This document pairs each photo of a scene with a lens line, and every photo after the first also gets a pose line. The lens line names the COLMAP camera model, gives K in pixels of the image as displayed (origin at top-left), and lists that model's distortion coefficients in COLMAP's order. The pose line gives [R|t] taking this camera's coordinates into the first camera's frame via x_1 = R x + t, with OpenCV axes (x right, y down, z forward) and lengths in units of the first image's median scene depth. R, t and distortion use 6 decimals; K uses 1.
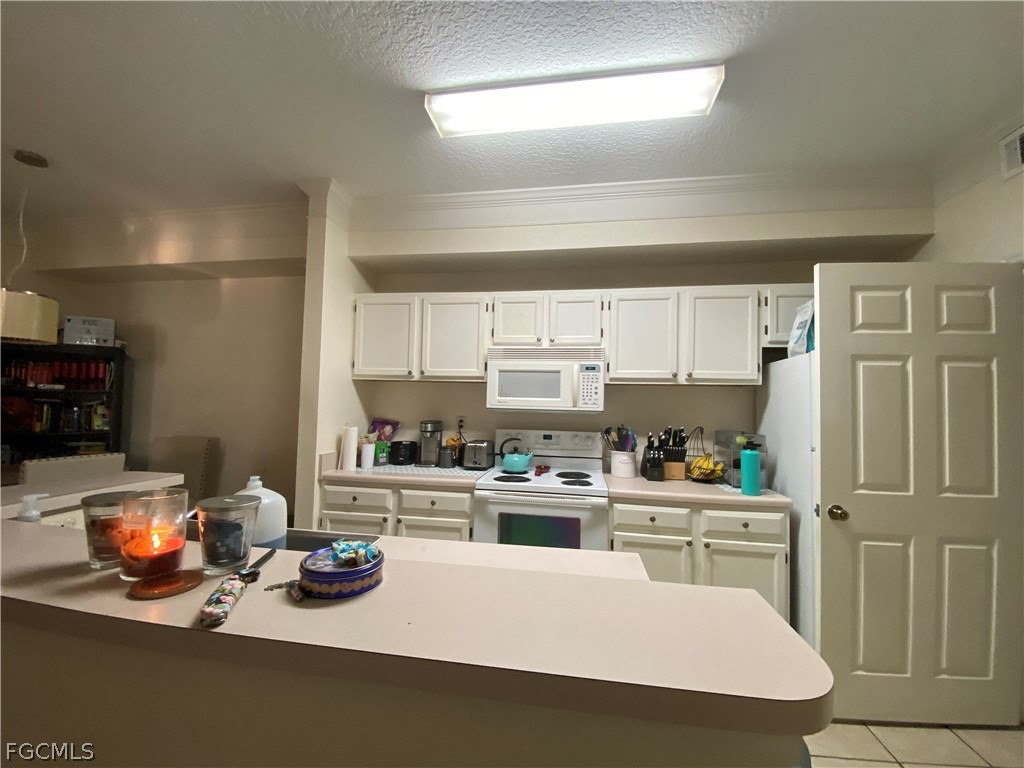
lens RADIAL K [[415.1, 0, 510.4], [0, 415.1, 385.8], [0, 0, 1]] dist [0.005140, -0.014981]
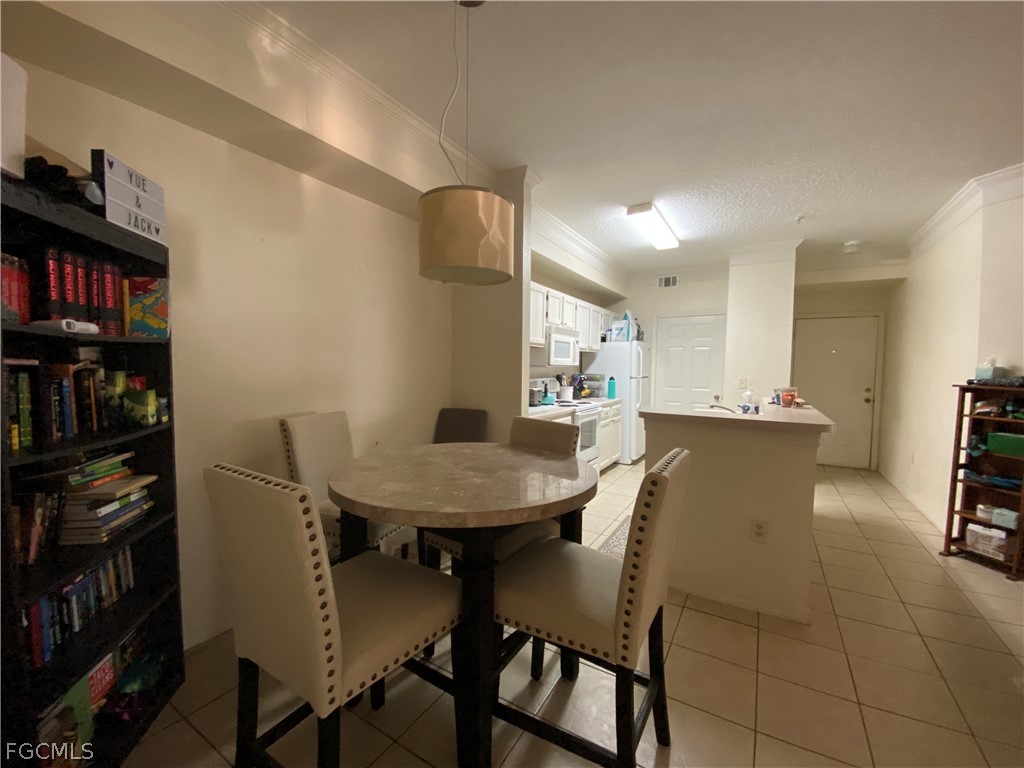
lens RADIAL K [[415.1, 0, 510.1], [0, 415.1, 388.8], [0, 0, 1]] dist [0.005140, -0.014981]
pose [[0.378335, -0.067711, 0.923189, -1.753087], [-0.040974, 0.995119, 0.089778, 0.011717], [-0.924762, -0.071793, 0.373713, 0.625181]]
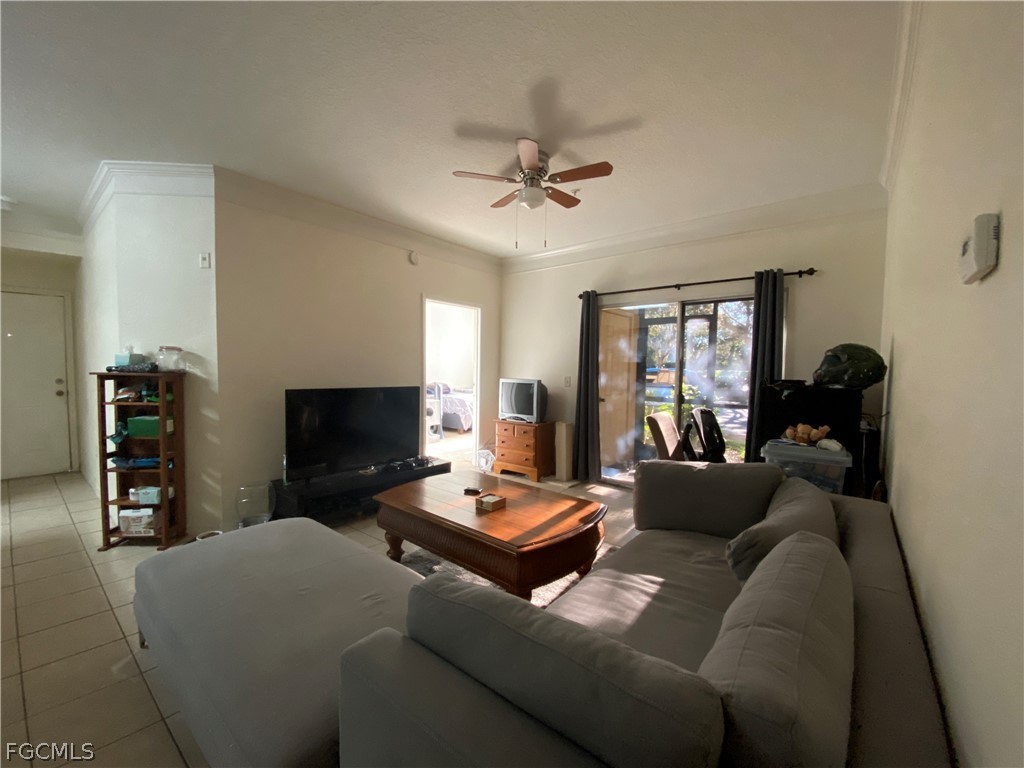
lens RADIAL K [[415.1, 0, 507.9], [0, 415.1, 393.9], [0, 0, 1]] dist [0.005140, -0.014981]
pose [[-0.866283, -0.068608, 0.494819, -1.730044], [-0.057387, 0.997634, 0.037856, 0.004838], [-0.496246, 0.004398, -0.868171, 0.298177]]
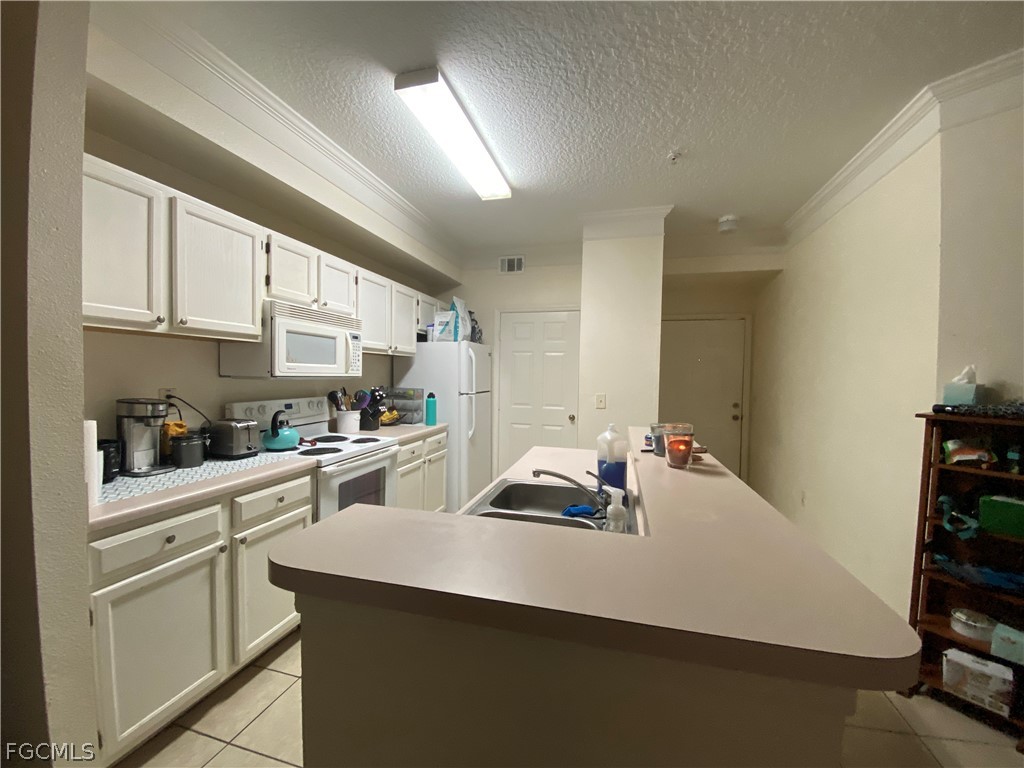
lens RADIAL K [[415.1, 0, 520.7], [0, 415.1, 388.4], [0, 0, 1]] dist [0.005140, -0.014981]
pose [[0.075558, -0.052181, 0.995775, -0.943773], [-0.054268, 0.996935, 0.056359, 0.006646], [-0.995664, -0.058297, 0.072495, 0.518543]]
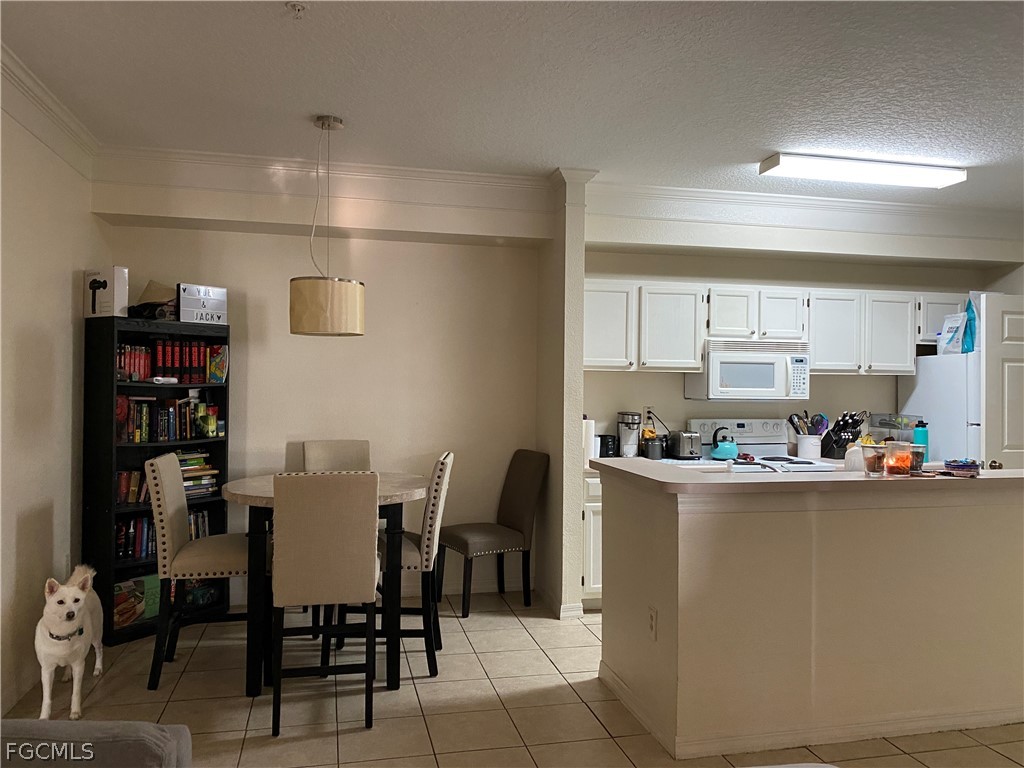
lens RADIAL K [[785.5, 0, 512.5], [0, 785.5, 375.8], [0, 0, 1]] dist [-0.023442, 0.023329]
pose [[0.927188, -0.008240, 0.374505, -1.411247], [-0.005900, 0.999313, 0.036593, -0.081015], [-0.374549, -0.036138, 0.926503, -0.710084]]
